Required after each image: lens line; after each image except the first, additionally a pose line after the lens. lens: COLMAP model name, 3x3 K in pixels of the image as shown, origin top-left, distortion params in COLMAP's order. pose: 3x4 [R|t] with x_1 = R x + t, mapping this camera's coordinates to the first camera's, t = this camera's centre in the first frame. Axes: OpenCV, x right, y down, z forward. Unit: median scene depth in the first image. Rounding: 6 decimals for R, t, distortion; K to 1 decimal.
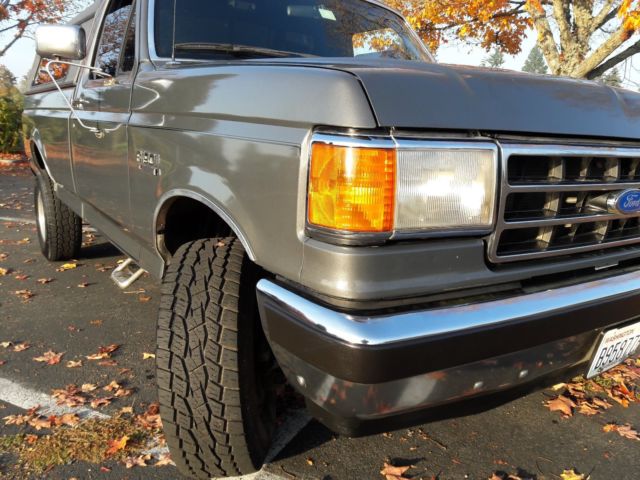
lens RADIAL K [[533.3, 0, 320.0], [0, 533.3, 241.4], [0, 0, 1]] dist [0.051232, -0.108518]
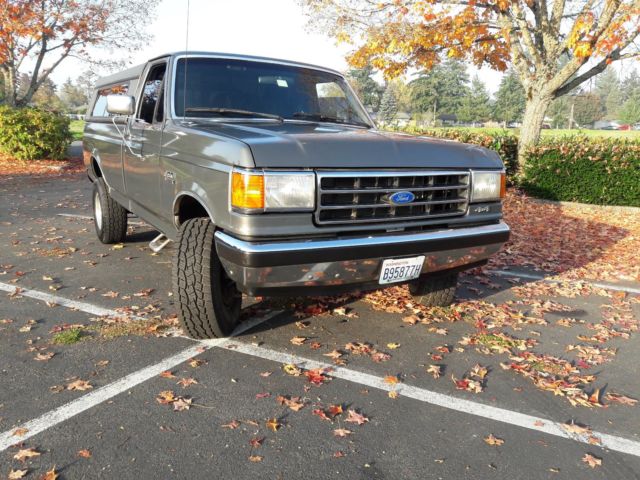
lens RADIAL K [[533.3, 0, 322.2], [0, 533.3, 237.9], [0, 0, 1]] dist [0.051232, -0.108518]
pose [[0.998702, 0.005299, -0.050649, 0.262441], [-0.005900, 0.999914, -0.011717, 0.072112], [0.050582, 0.012001, 0.998648, -0.719779]]
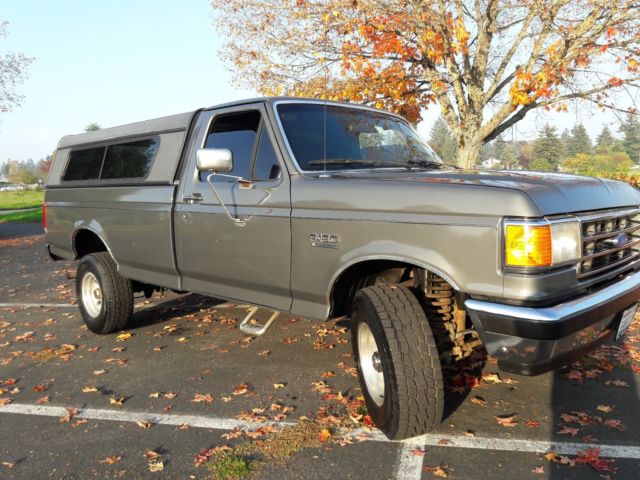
lens RADIAL K [[533.3, 0, 326.7], [0, 533.3, 241.9], [0, 0, 1]] dist [0.051232, -0.108518]
pose [[0.974816, -0.082281, 0.207278, -0.544112], [0.103590, 0.990156, -0.094129, -0.000923], [-0.197492, 0.113230, 0.973743, -0.409761]]
